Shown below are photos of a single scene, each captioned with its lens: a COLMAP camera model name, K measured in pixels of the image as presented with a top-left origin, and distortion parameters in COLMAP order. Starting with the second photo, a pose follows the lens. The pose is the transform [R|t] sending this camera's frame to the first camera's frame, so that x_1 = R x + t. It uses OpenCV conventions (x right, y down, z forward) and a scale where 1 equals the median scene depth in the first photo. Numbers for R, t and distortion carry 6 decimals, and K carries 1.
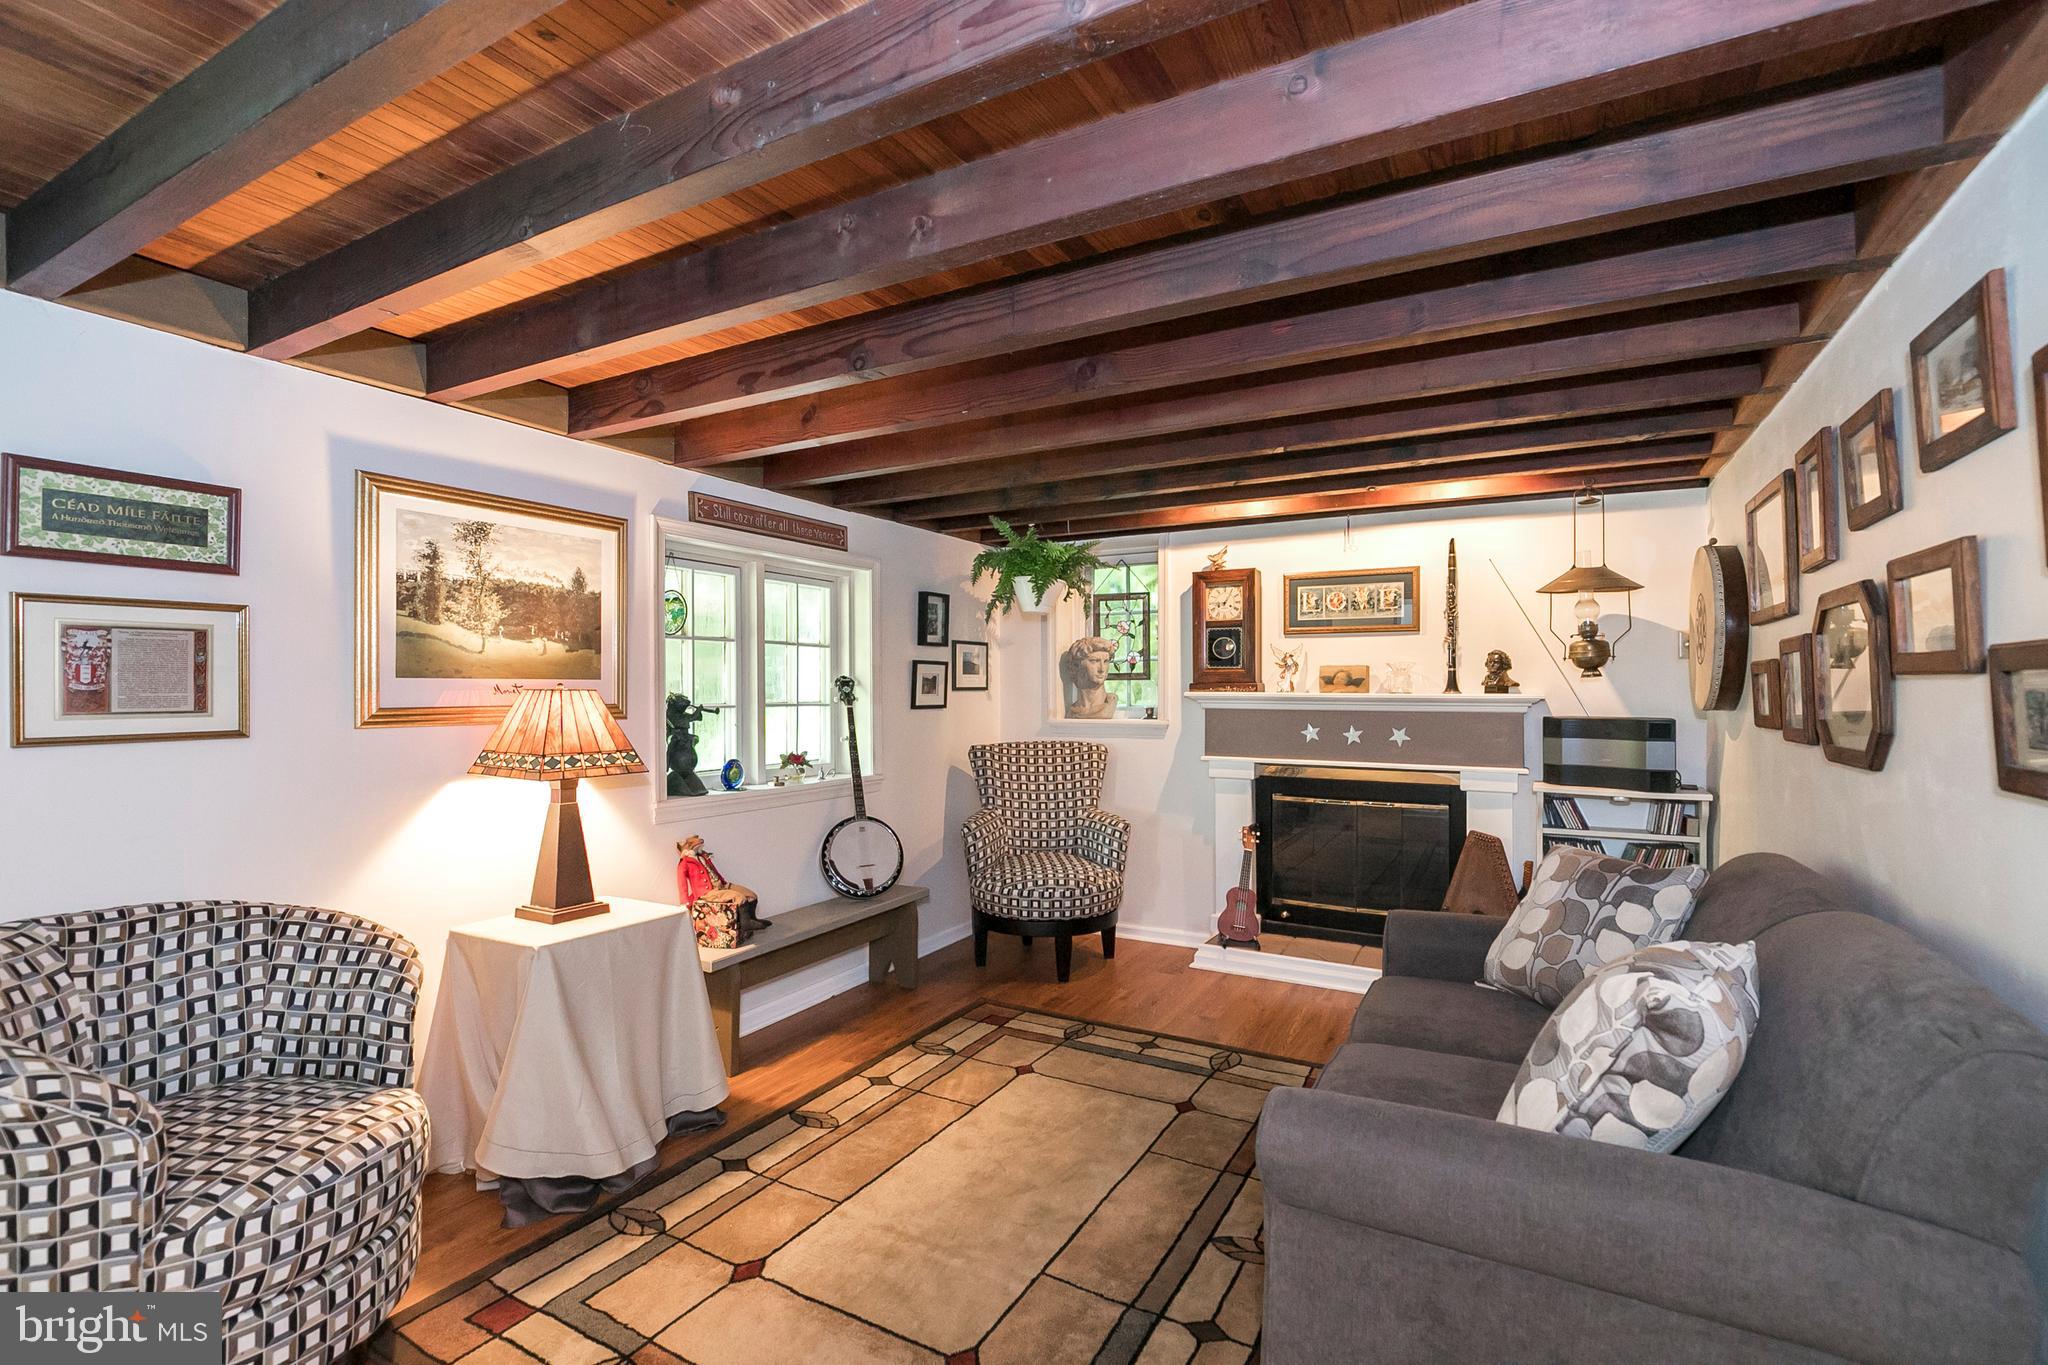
lens RADIAL K [[926.1, 0, 1019.4], [0, 926.1, 682.1], [0, 0, 1]] dist [-0.003756, -0.000864]
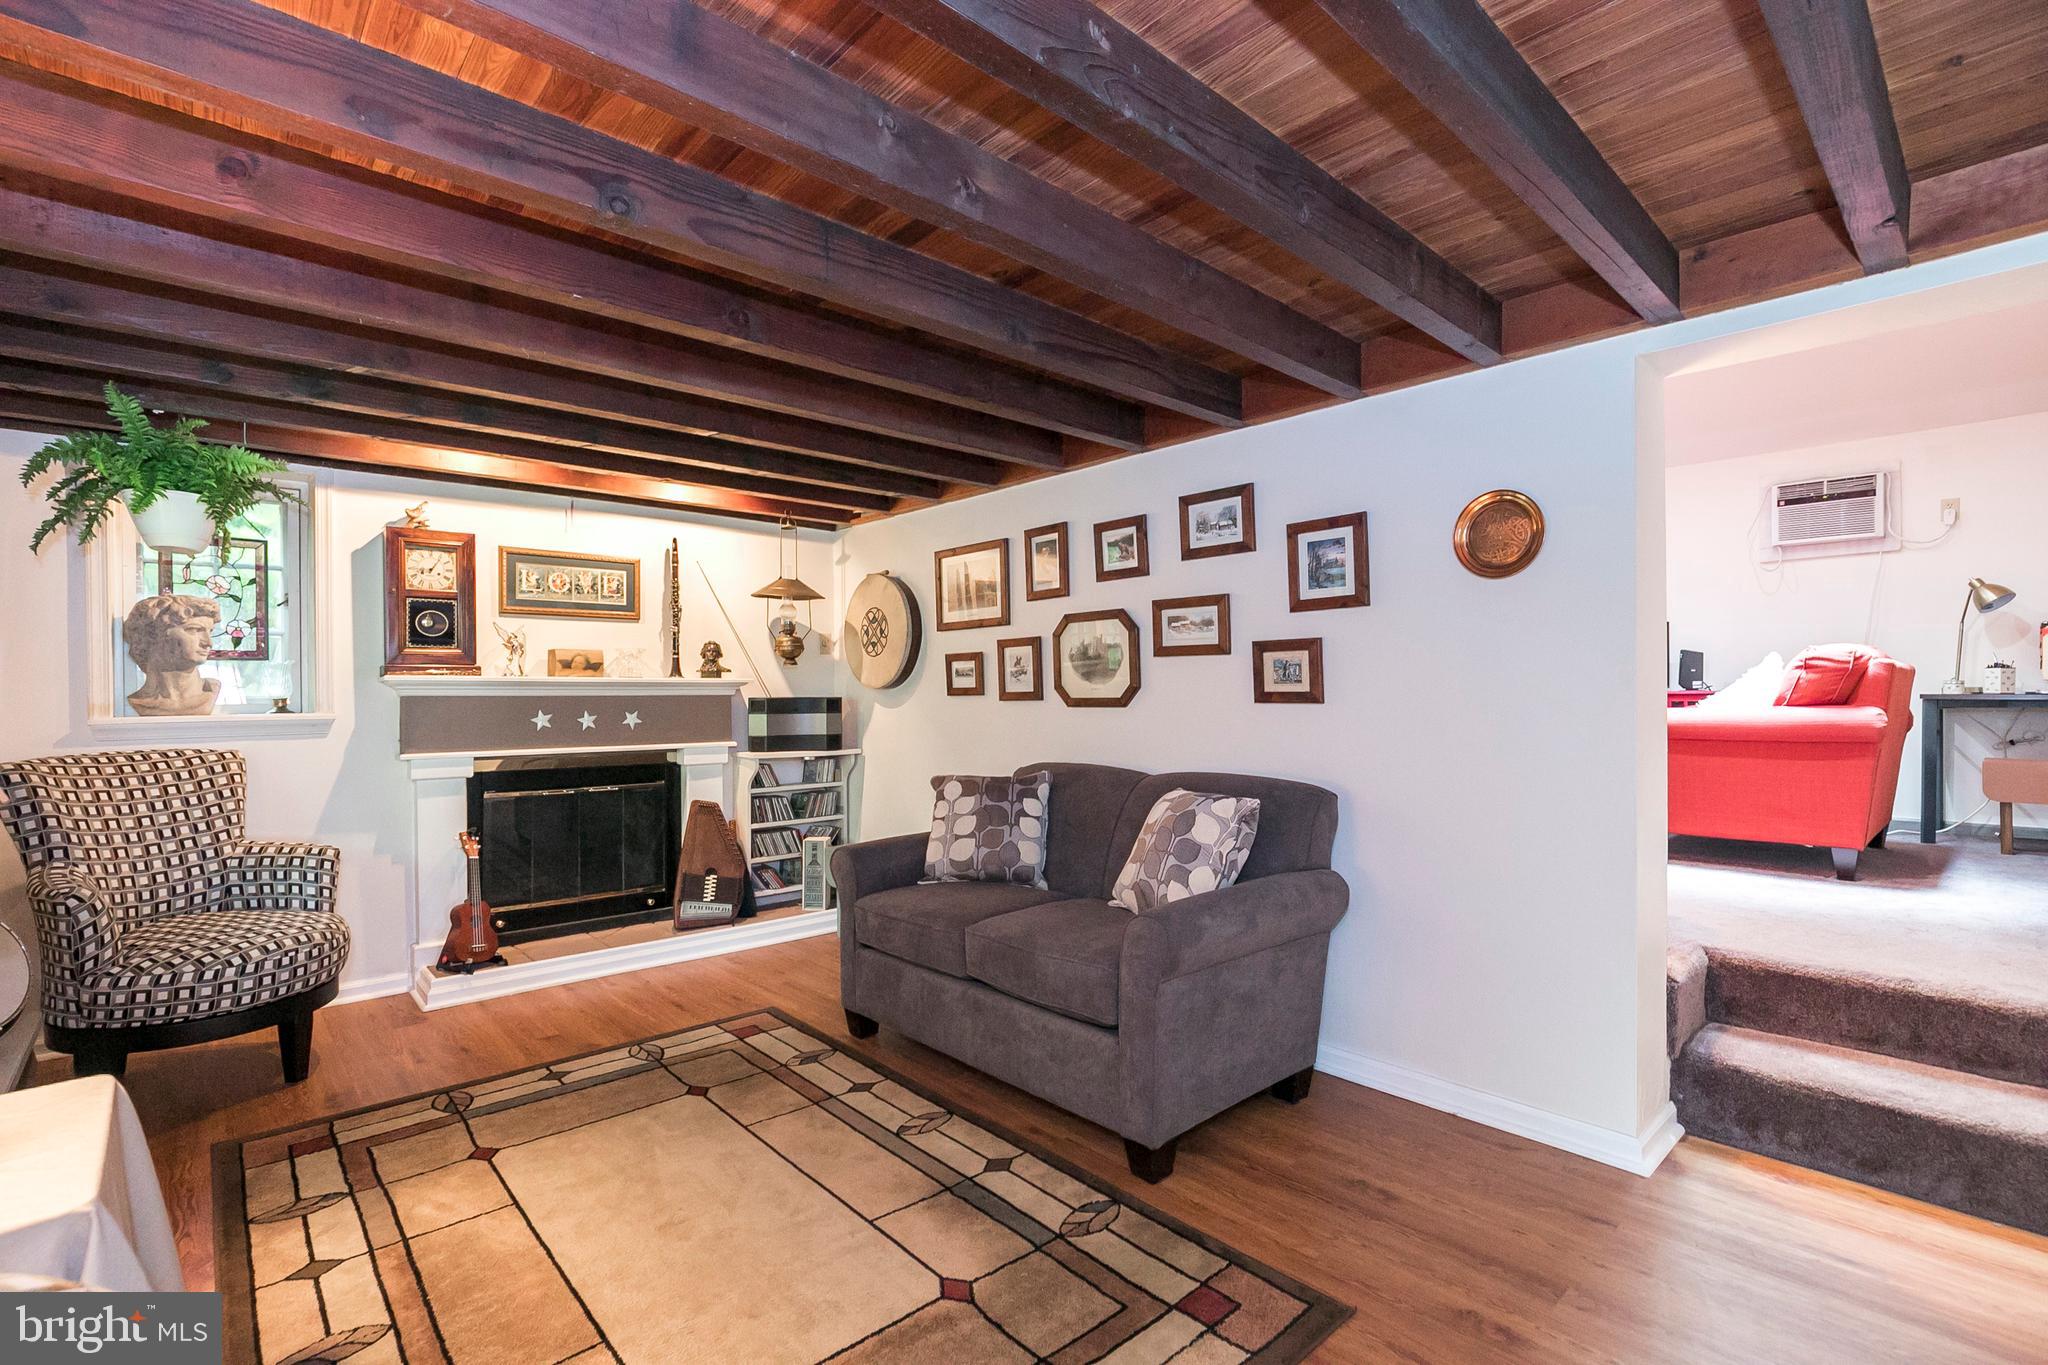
lens RADIAL K [[926.1, 0, 1013.1], [0, 926.1, 691.6], [0, 0, 1]] dist [-0.003756, -0.000864]
pose [[0.326991, -0.000725, 0.945027, -0.423290], [0.000796, 1.000000, 0.000492, 0.026338], [-0.945027, 0.000592, 0.326992, 0.246788]]
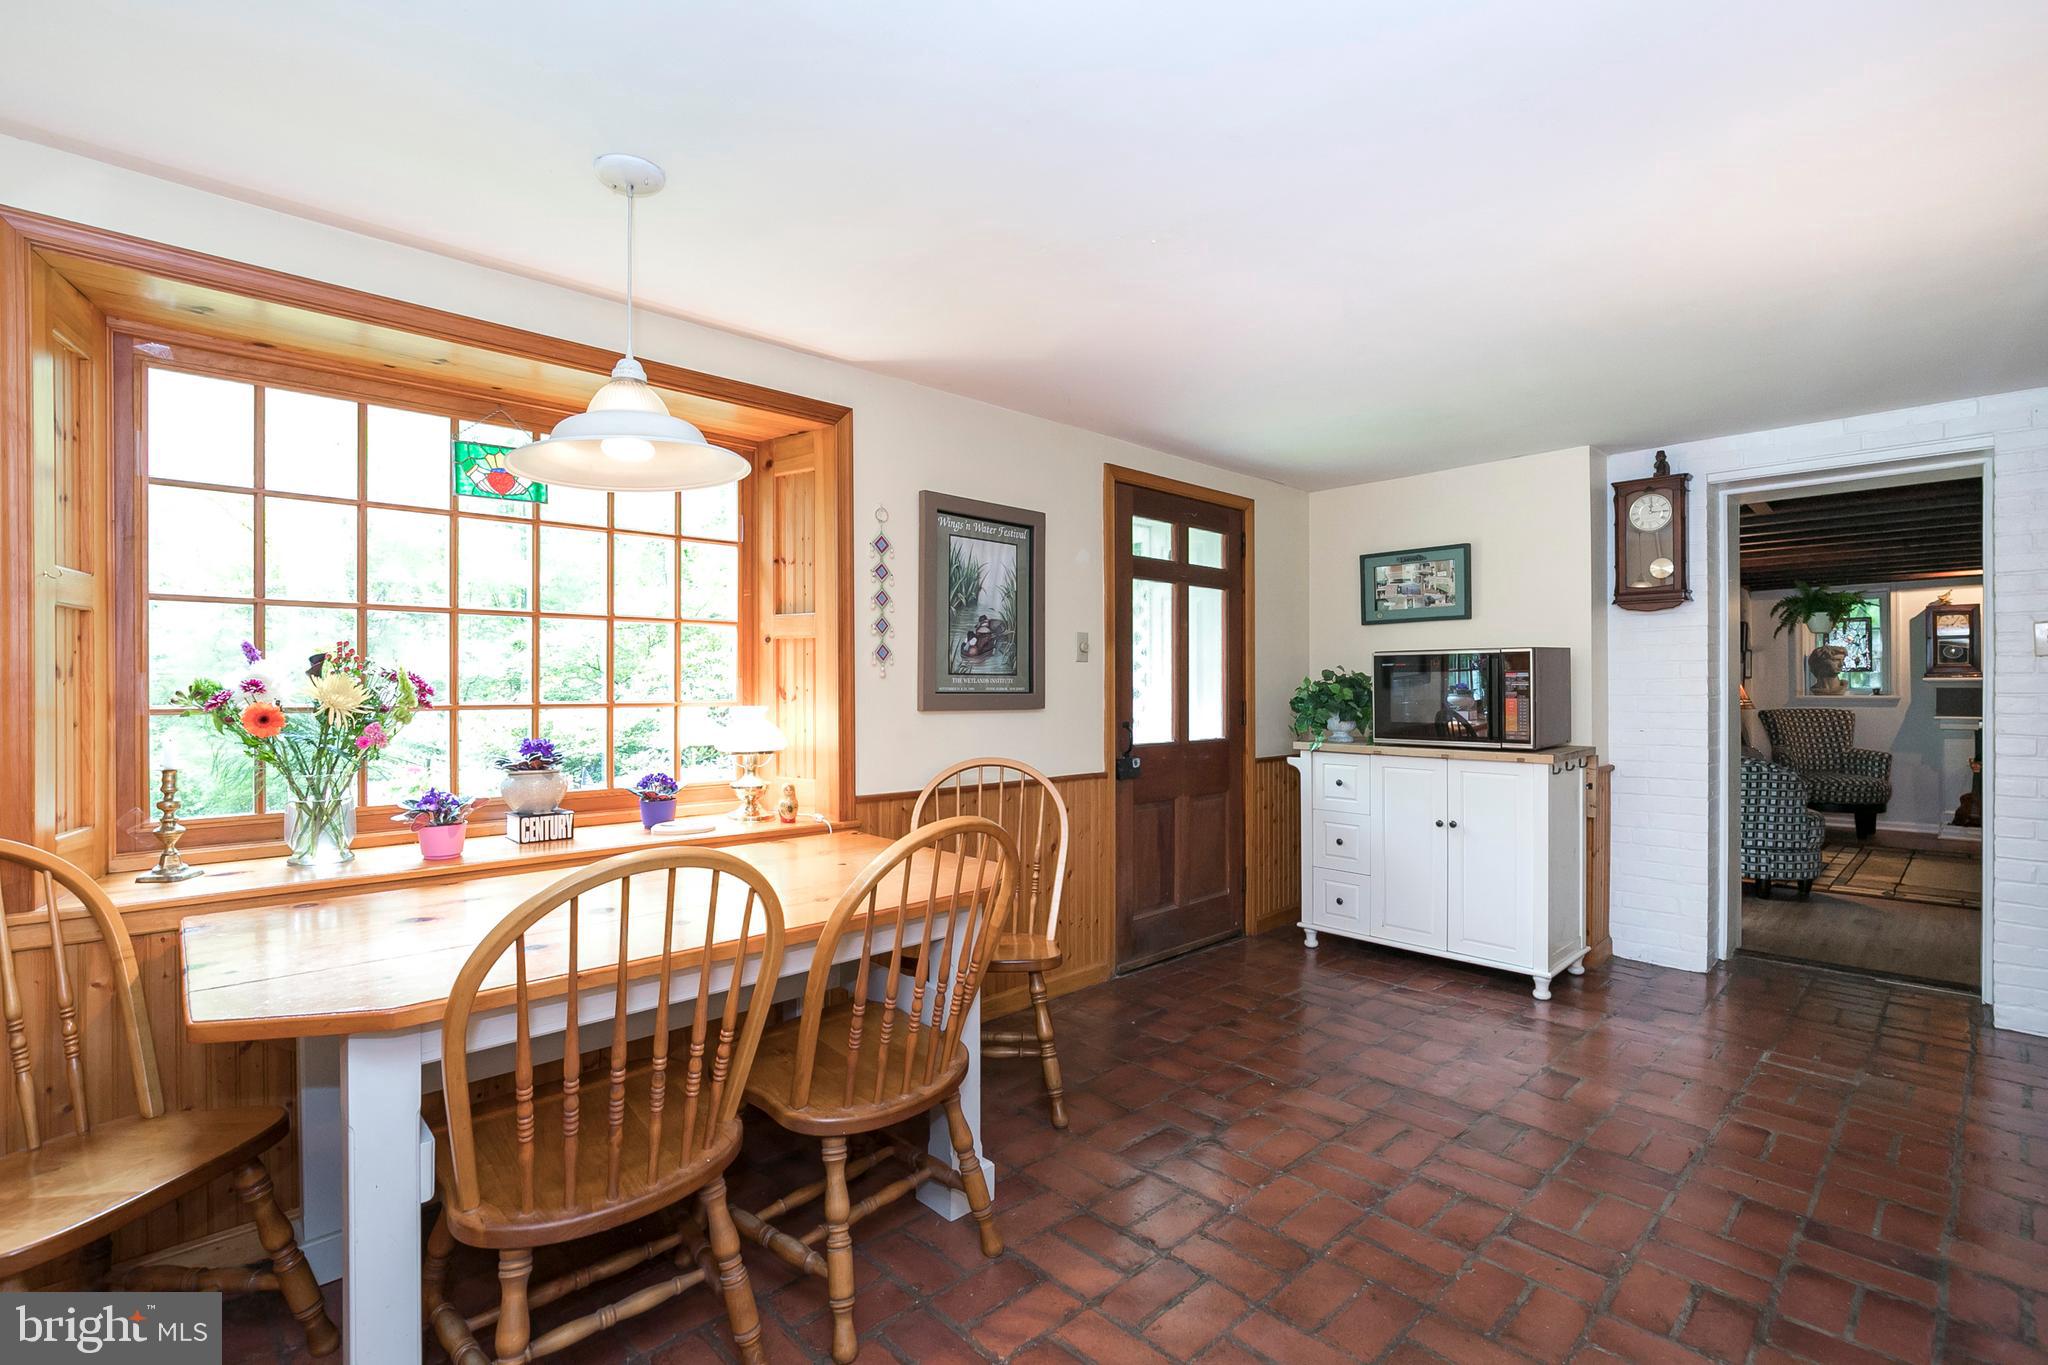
lens RADIAL K [[926.1, 0, 1027.8], [0, 926.1, 682.0], [0, 0, 1]] dist [-0.003756, -0.000864]
pose [[0.955015, -0.005321, -0.296509, -0.939237], [0.007974, 0.999938, 0.007736, -0.009308], [0.296450, -0.009752, 0.954999, -1.158243]]
